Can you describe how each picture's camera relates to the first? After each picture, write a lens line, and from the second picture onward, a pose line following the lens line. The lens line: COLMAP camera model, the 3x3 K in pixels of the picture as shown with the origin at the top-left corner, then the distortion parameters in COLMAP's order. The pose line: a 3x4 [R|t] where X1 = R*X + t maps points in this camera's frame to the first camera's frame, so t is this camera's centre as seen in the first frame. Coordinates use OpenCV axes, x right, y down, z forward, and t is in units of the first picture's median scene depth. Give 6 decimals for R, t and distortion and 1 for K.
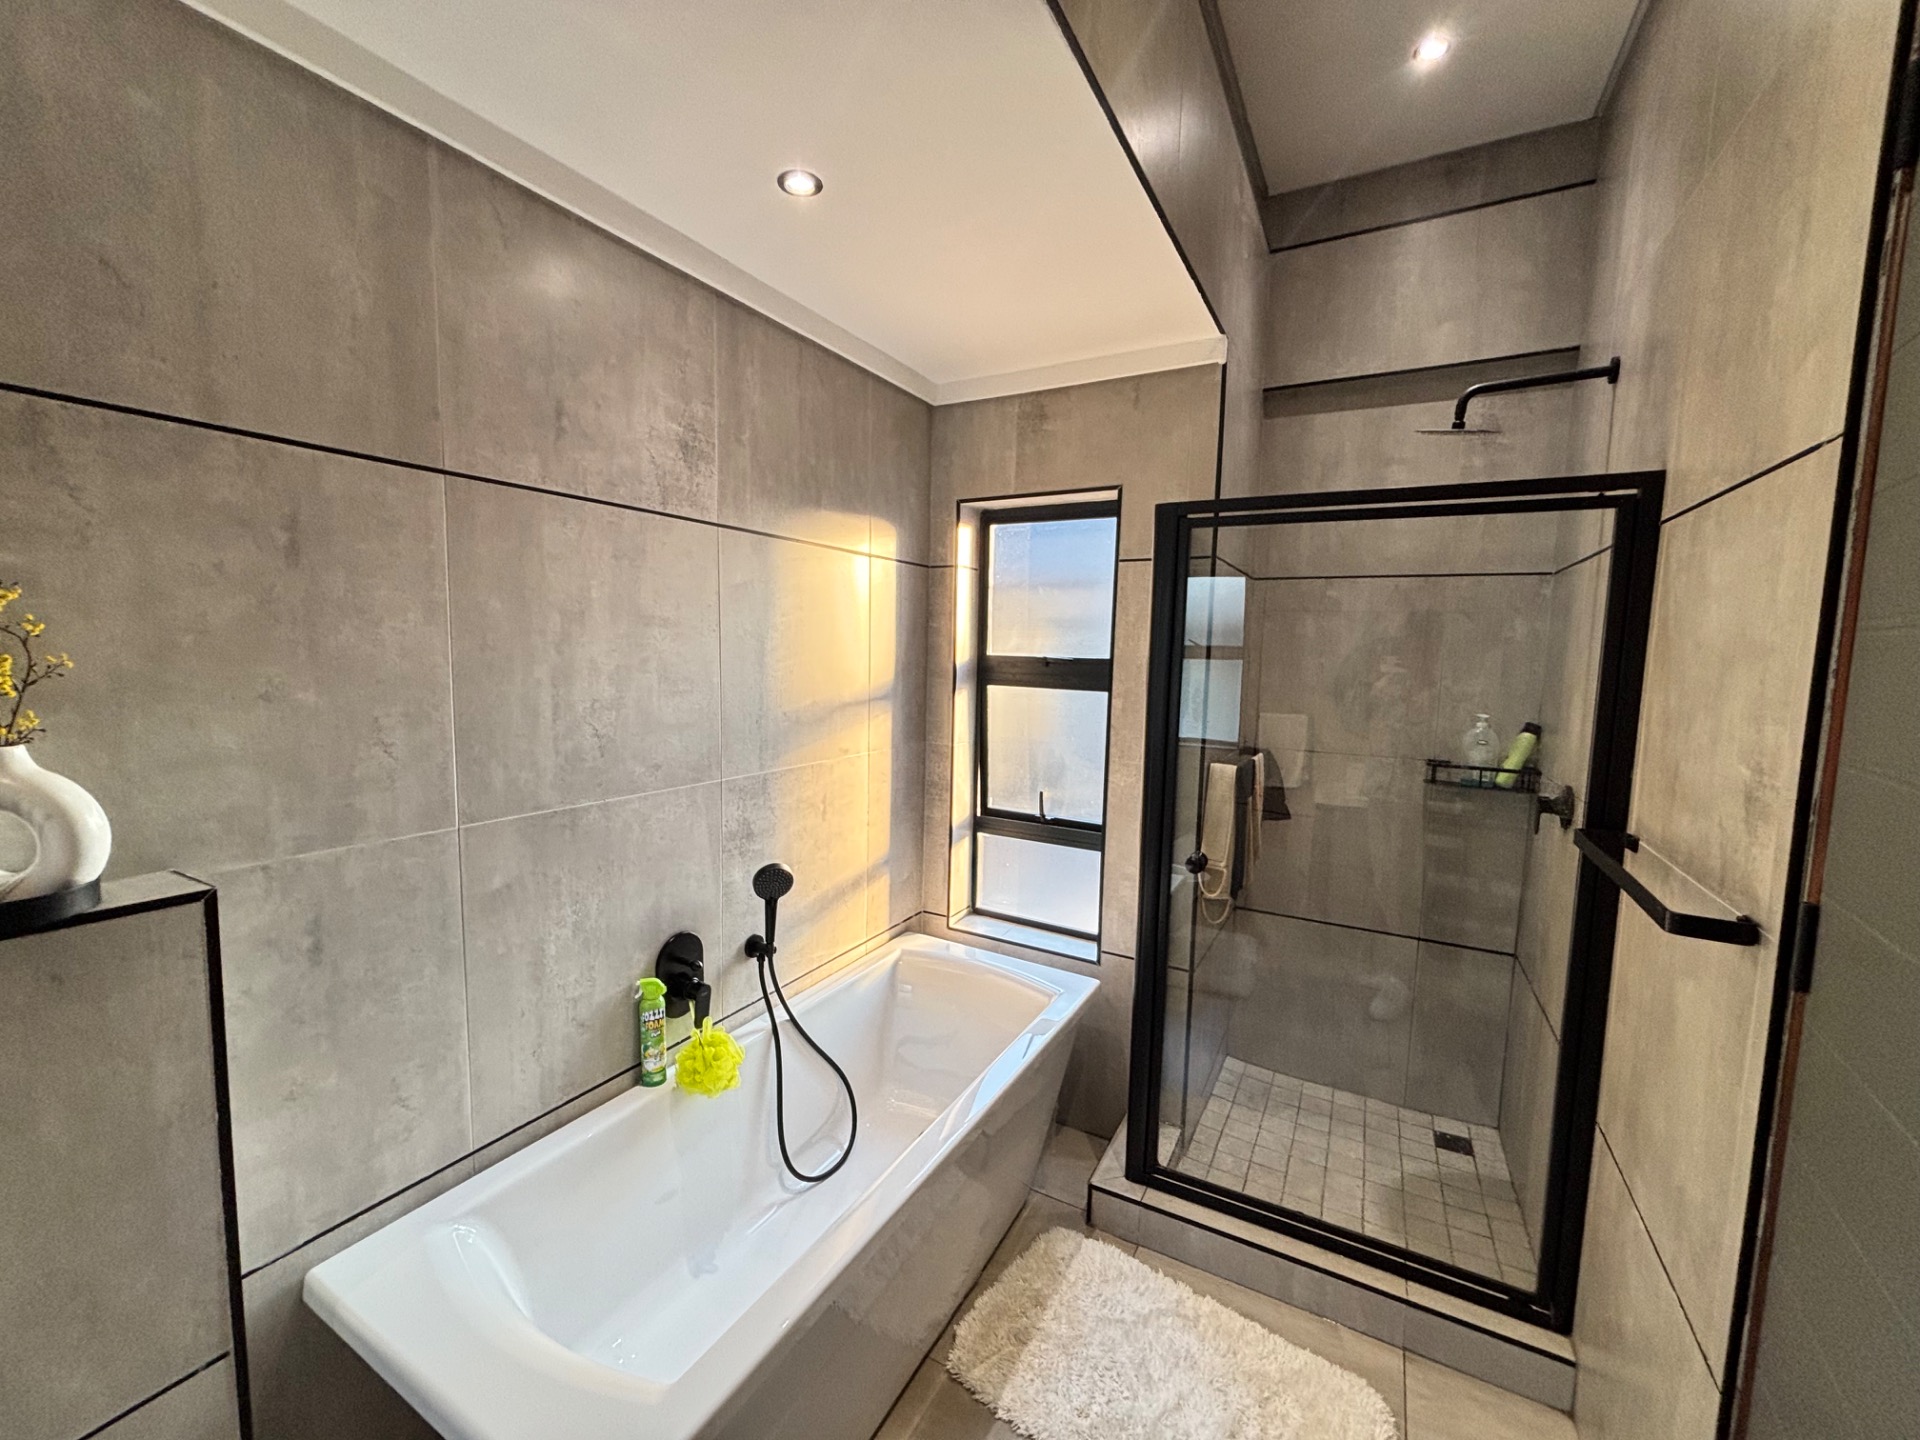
lens RADIAL K [[772.5, 0, 957.2], [0, 772.5, 721.3], [0, 0, 1]] dist [0.001638, 0.000221]
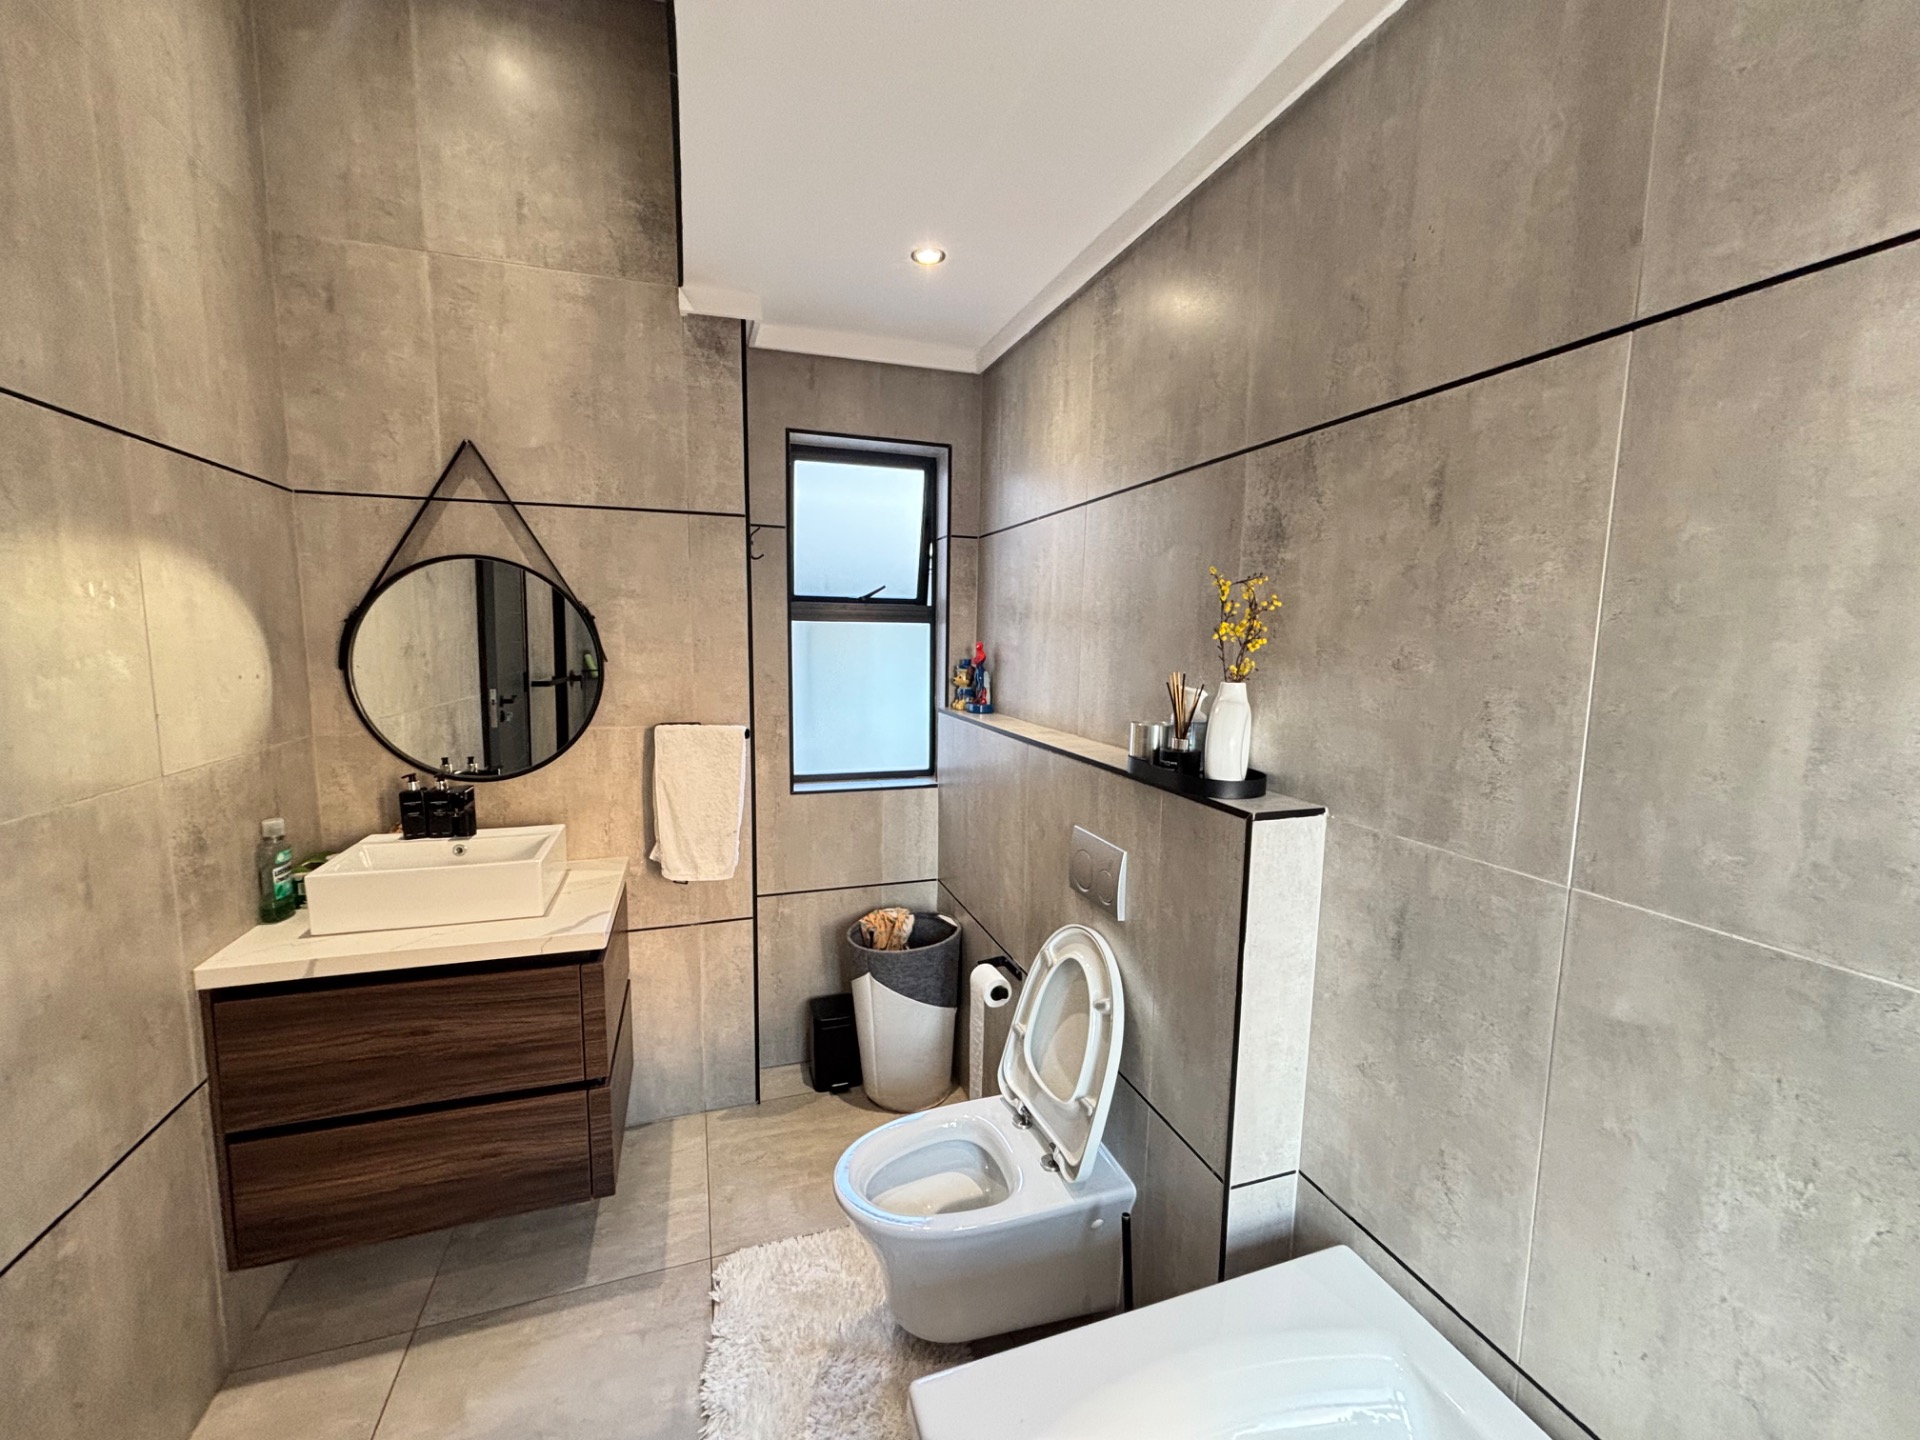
lens RADIAL K [[772.5, 0, 953.5], [0, 772.5, 721.7], [0, 0, 1]] dist [0.001638, 0.000221]
pose [[-0.667728, 0.055197, -0.742356, 0.183138], [-0.101356, 0.981219, 0.164124, -0.056355], [0.737472, 0.184832, -0.649593, 1.057217]]
